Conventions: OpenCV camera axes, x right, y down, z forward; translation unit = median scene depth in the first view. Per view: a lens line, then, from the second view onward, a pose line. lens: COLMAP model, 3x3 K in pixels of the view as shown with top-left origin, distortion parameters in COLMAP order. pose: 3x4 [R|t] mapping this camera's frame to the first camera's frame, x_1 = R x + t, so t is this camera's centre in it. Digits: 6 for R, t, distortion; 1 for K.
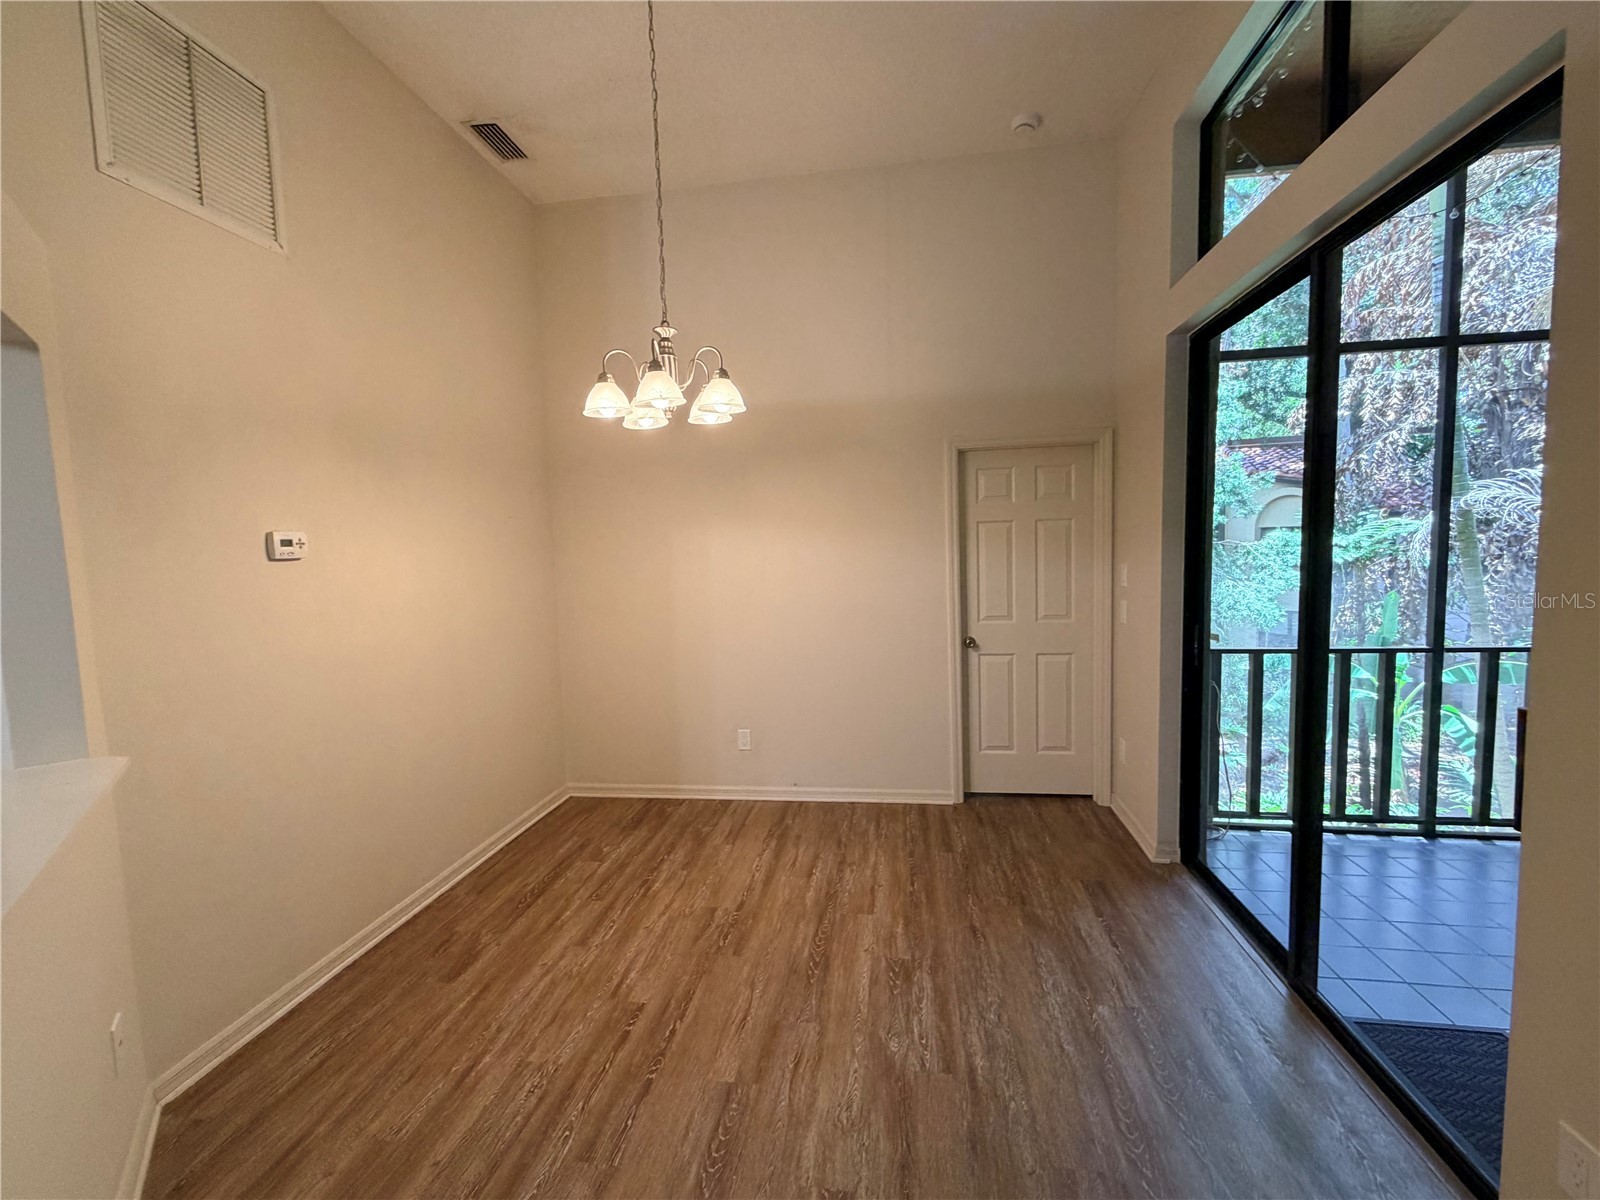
lens RADIAL K [[645.7, 0, 805.8], [0, 645.7, 593.5], [0, 0, 1]] dist [-0.002256, -0.000219]
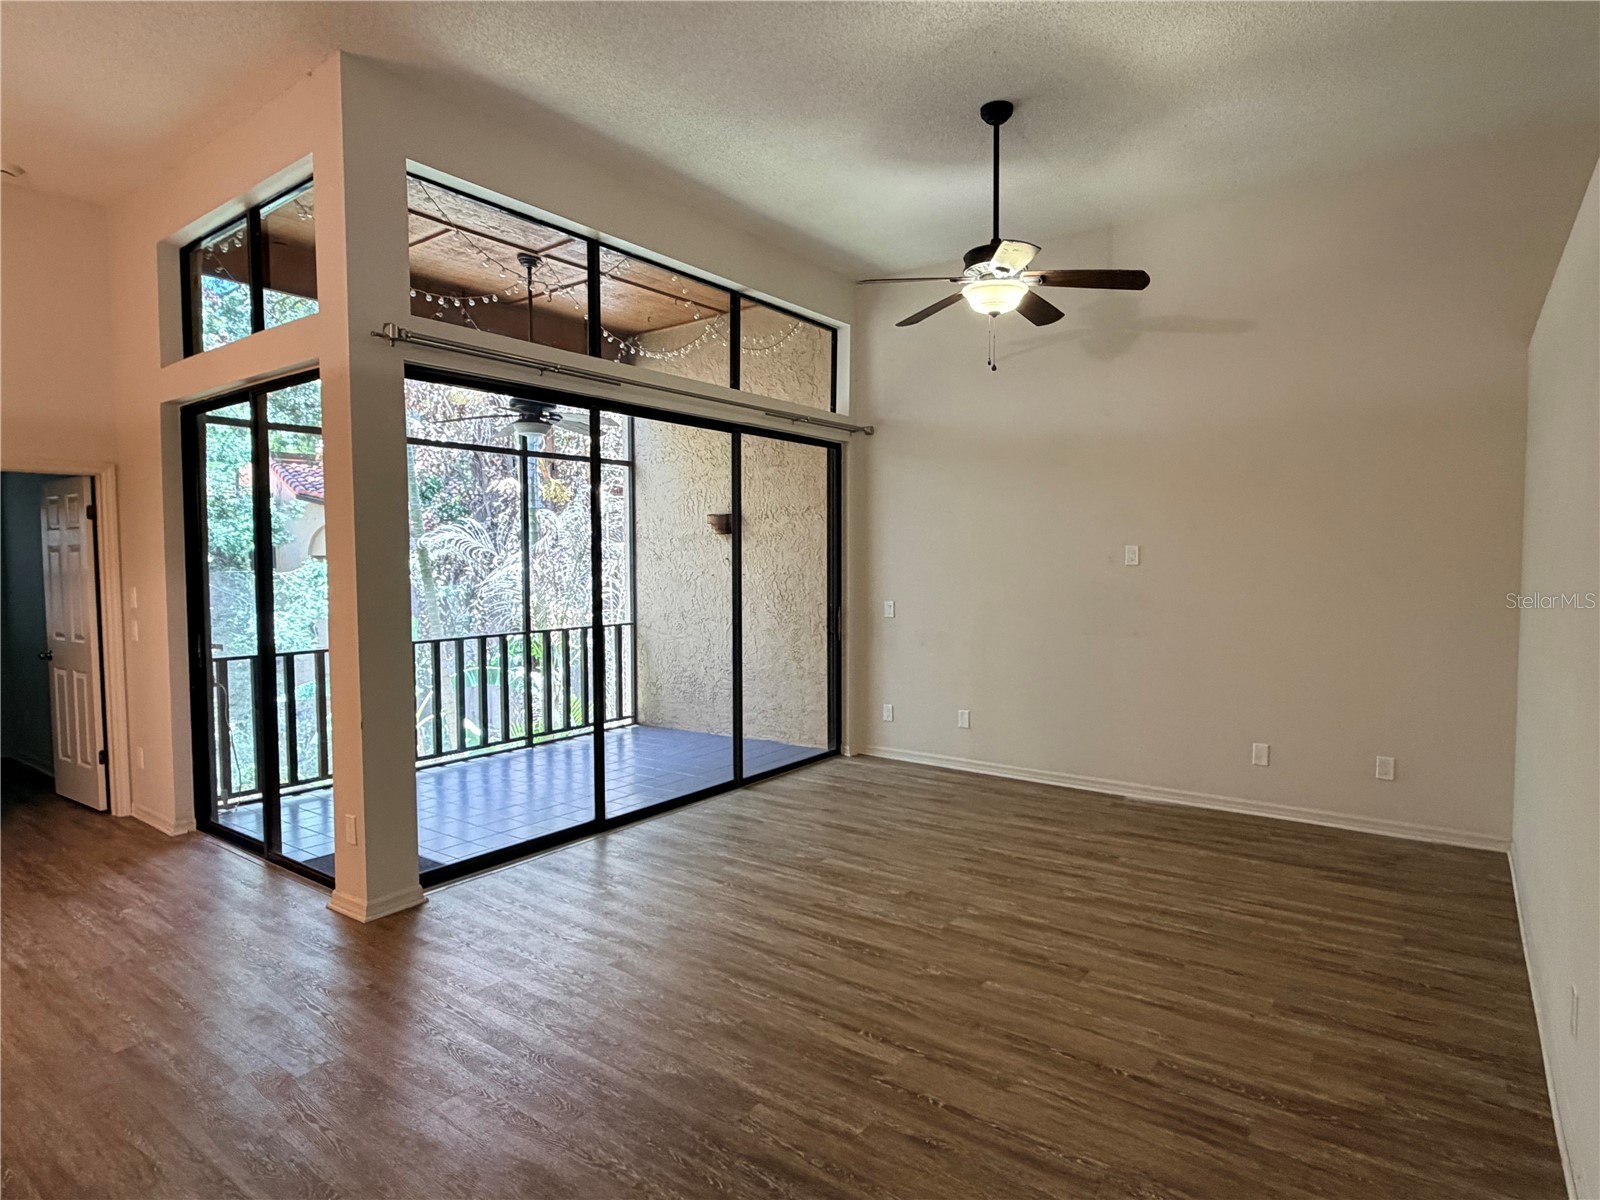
lens RADIAL K [[883.2, 0, 803.9], [0, 883.2, 595.7], [0, 0, 1]] dist [0.006393, 0.000819]
pose [[0.456024, -0.015871, 0.889826, -0.415185], [0.063416, 0.997879, -0.014701, 0.075232], [-0.887705, 0.063133, 0.456063, -0.886095]]
